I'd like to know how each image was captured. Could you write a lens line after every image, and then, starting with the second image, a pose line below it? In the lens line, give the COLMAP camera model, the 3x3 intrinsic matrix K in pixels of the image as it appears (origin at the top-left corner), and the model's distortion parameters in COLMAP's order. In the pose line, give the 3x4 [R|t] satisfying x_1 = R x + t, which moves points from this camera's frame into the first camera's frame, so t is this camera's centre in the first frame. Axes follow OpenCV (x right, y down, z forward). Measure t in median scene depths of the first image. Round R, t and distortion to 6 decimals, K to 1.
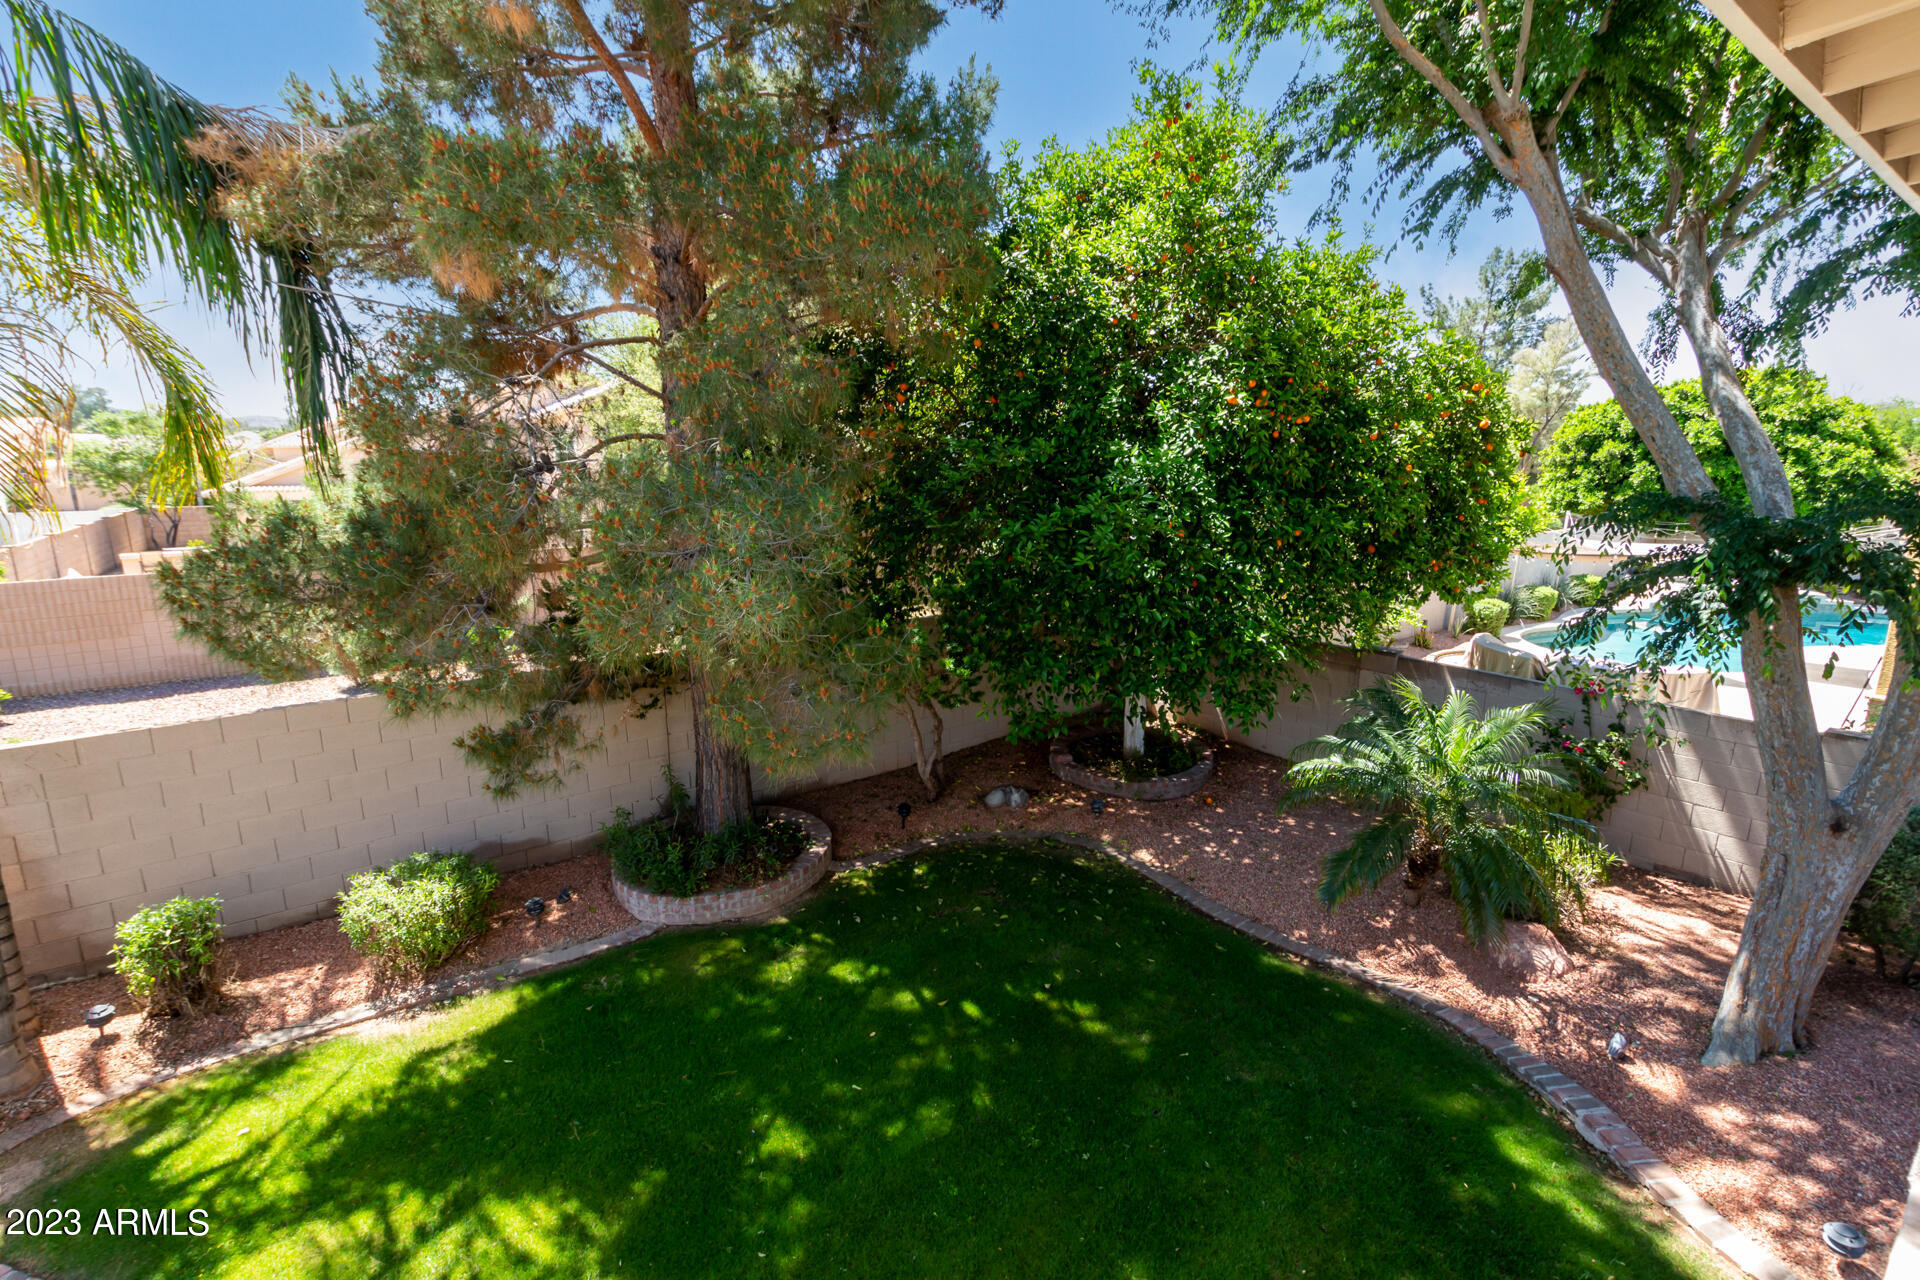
lens RADIAL K [[890.8, 0, 965.9], [0, 890.8, 633.5], [0, 0, 1]] dist [0.008328, -0.001683]
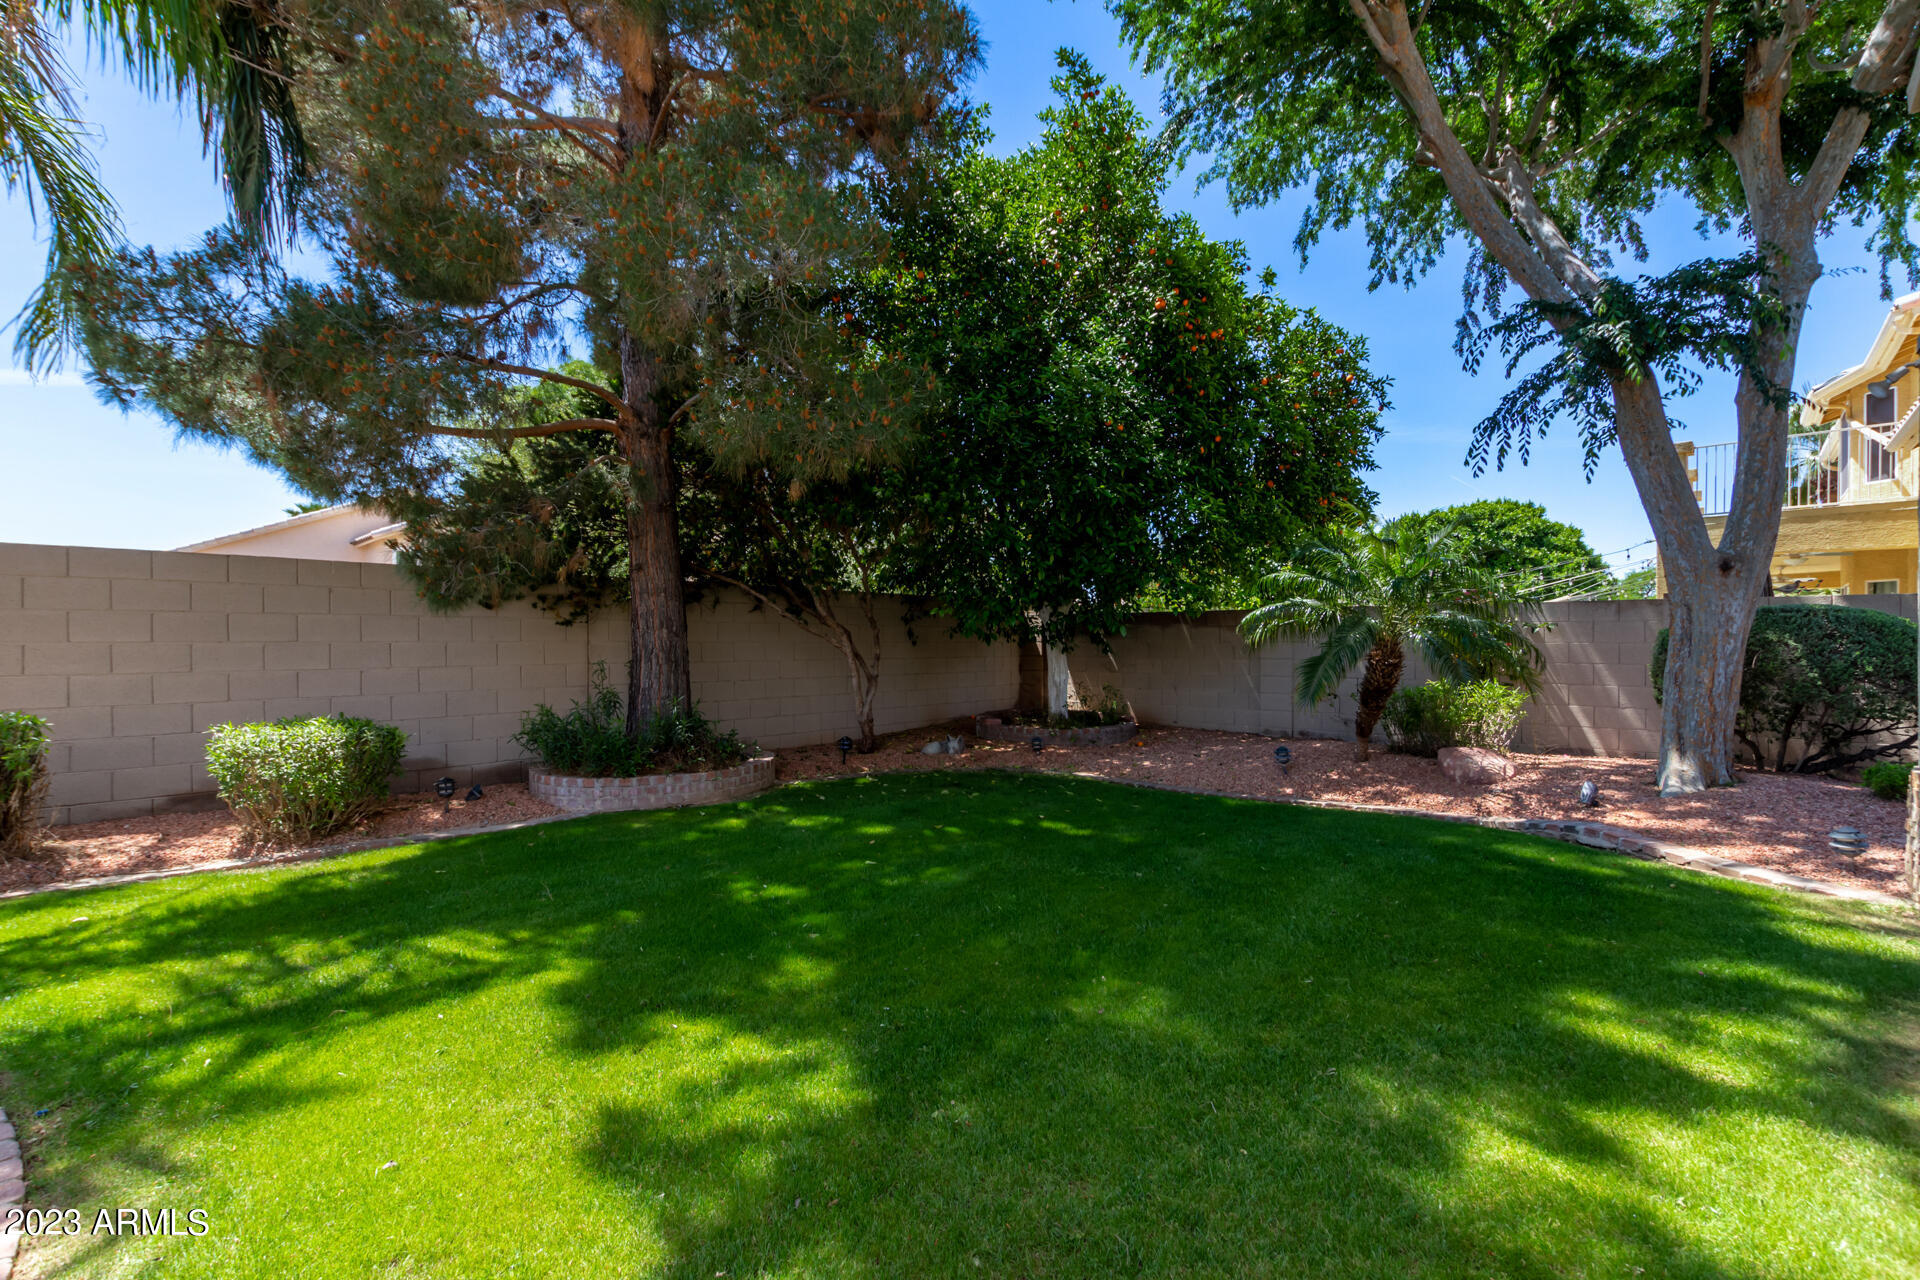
lens RADIAL K [[825.6, 0, 966.6], [0, 825.6, 628.0], [0, 0, 1]] dist [0.005071, 0.000040]
pose [[0.987716, -0.008202, 0.156046, -0.121371], [0.040933, 0.977331, -0.207722, 0.396438], [-0.150805, 0.211558, 0.965661, 0.122090]]
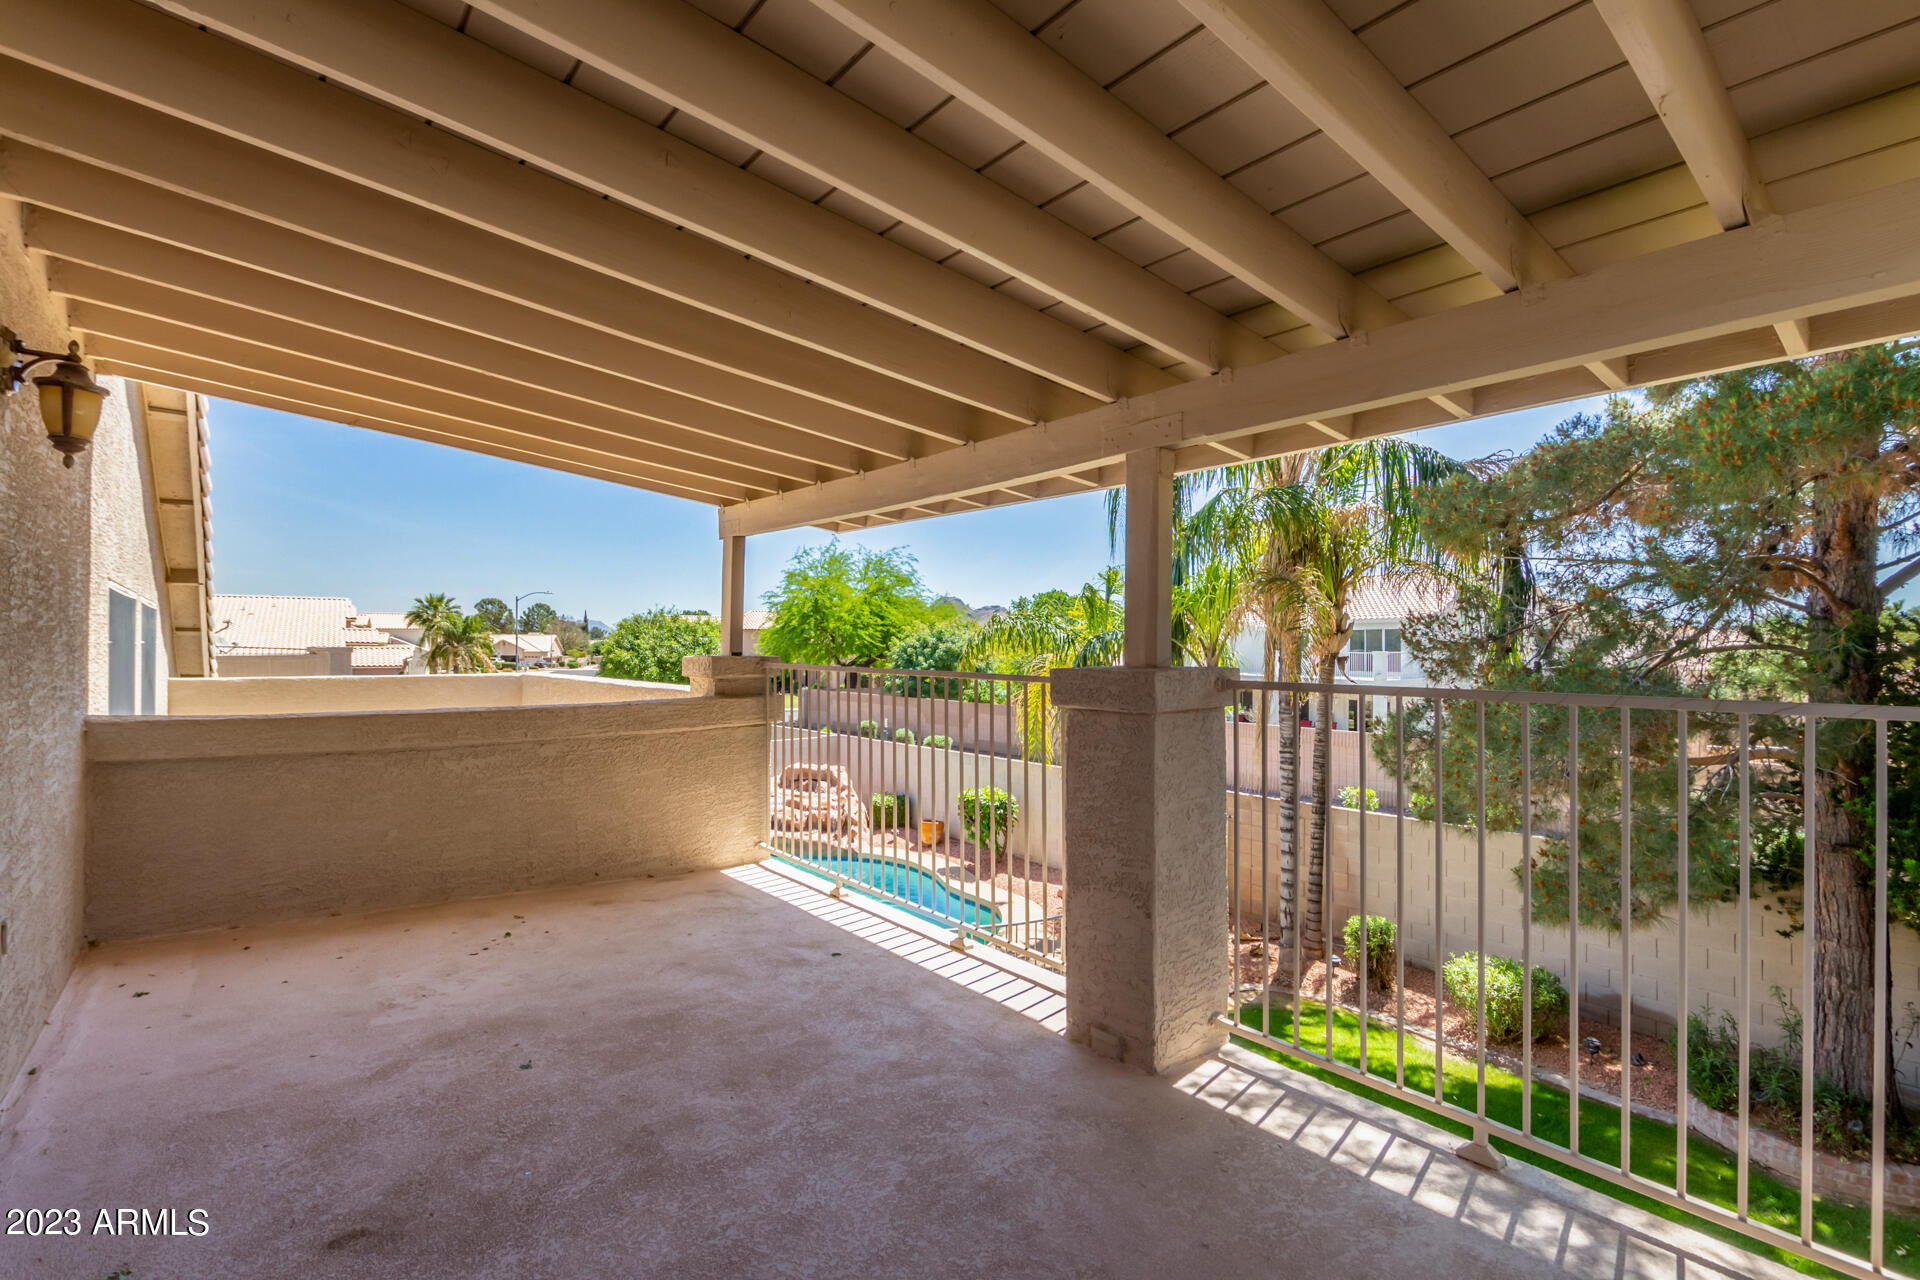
lens RADIAL K [[890.8, 0, 963.6], [0, 890.8, 648.8], [0, 0, 1]] dist [0.008328, -0.001683]
pose [[0.026928, 0.002881, -0.999633, 0.753939], [-0.205267, 0.978702, -0.002709, -0.031180], [0.978336, 0.205264, 0.026946, 0.080819]]
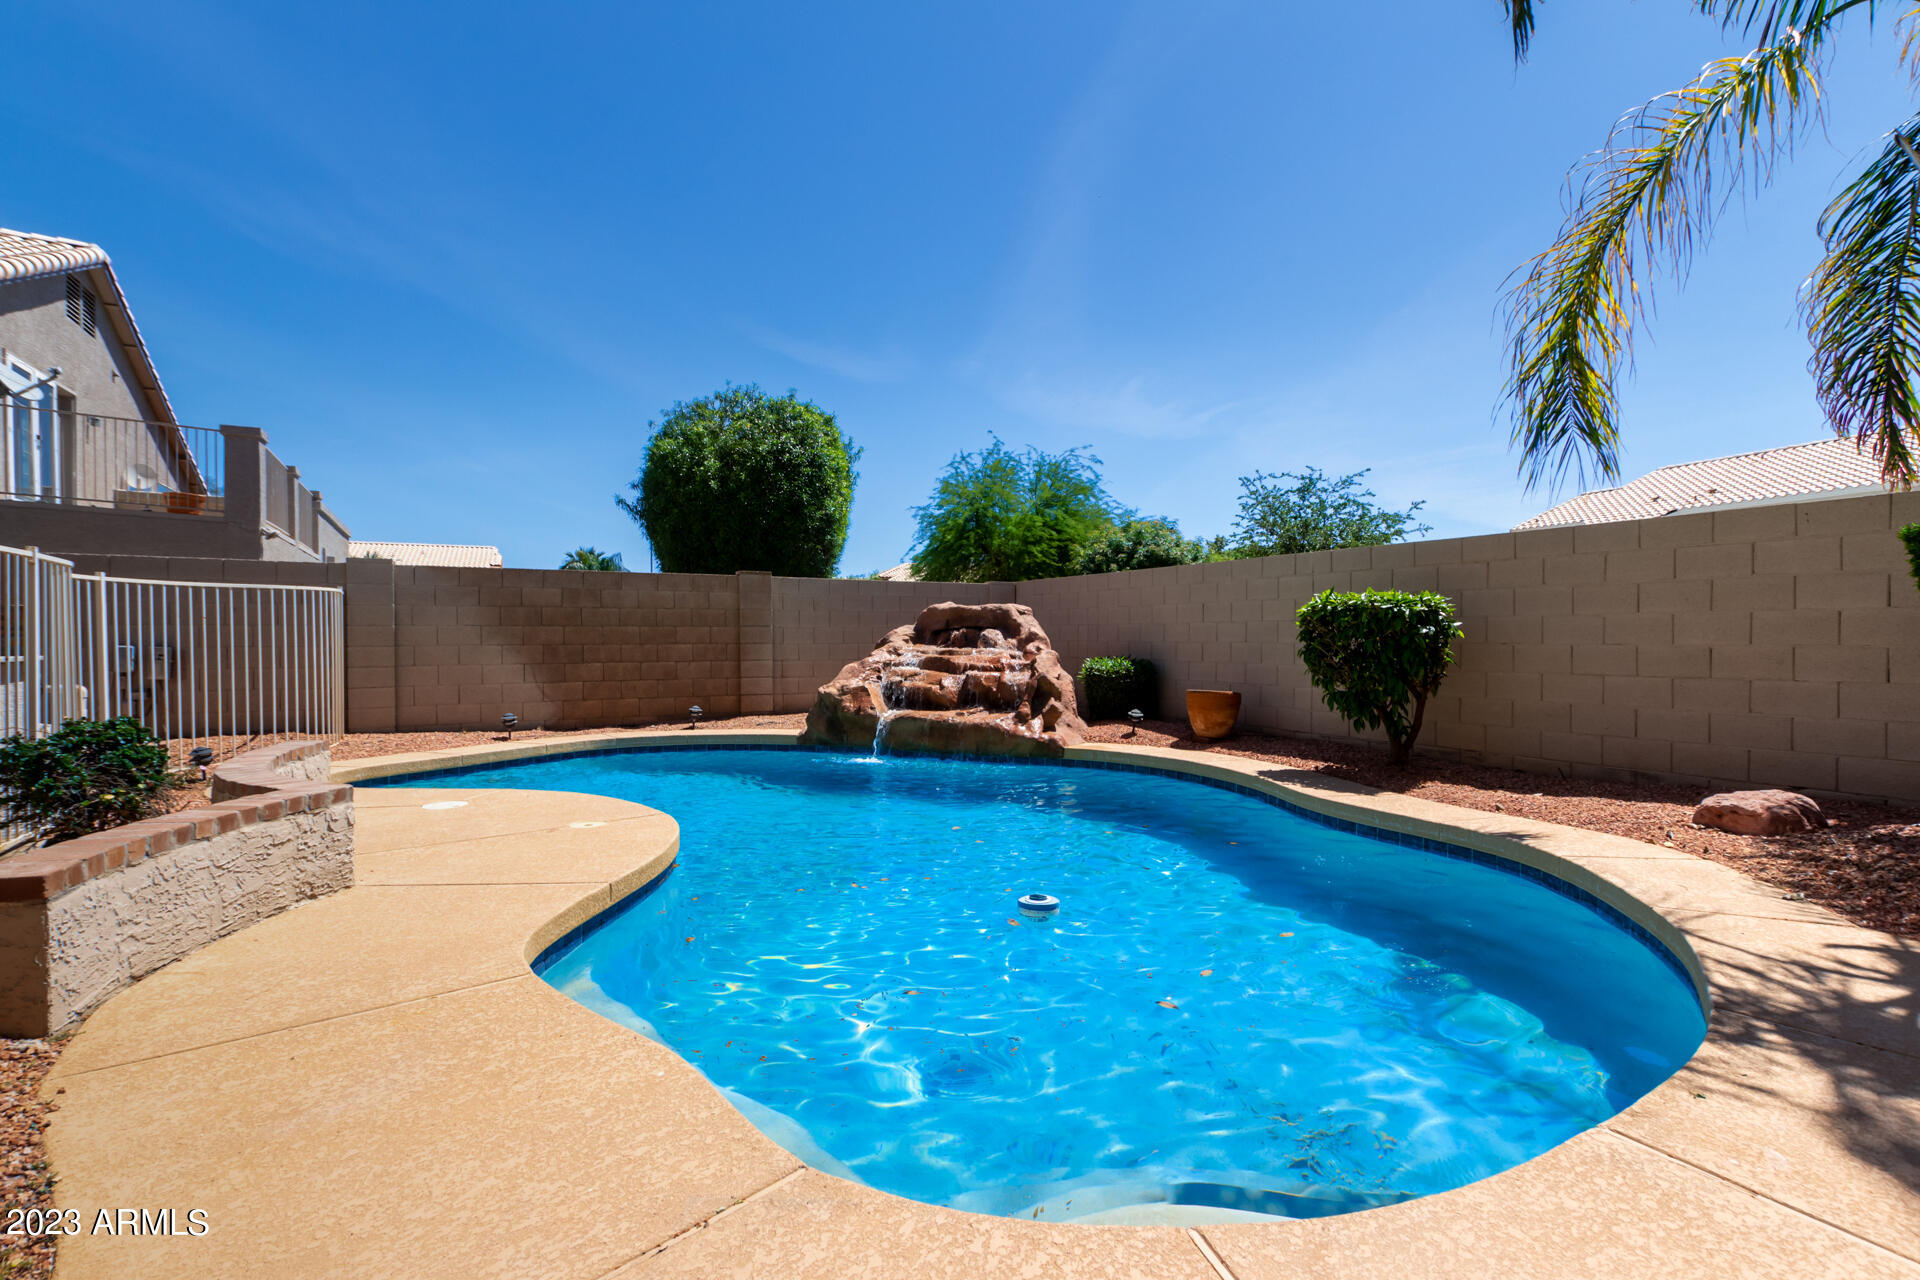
lens RADIAL K [[890.8, 0, 960.8], [0, 890.8, 645.6], [0, 0, 1]] dist [0.008328, -0.001683]
pose [[-0.153406, 0.002659, -0.988160, -0.610701], [-0.201653, 0.978869, 0.033939, 0.462640], [0.967369, 0.204472, -0.149628, -0.014393]]
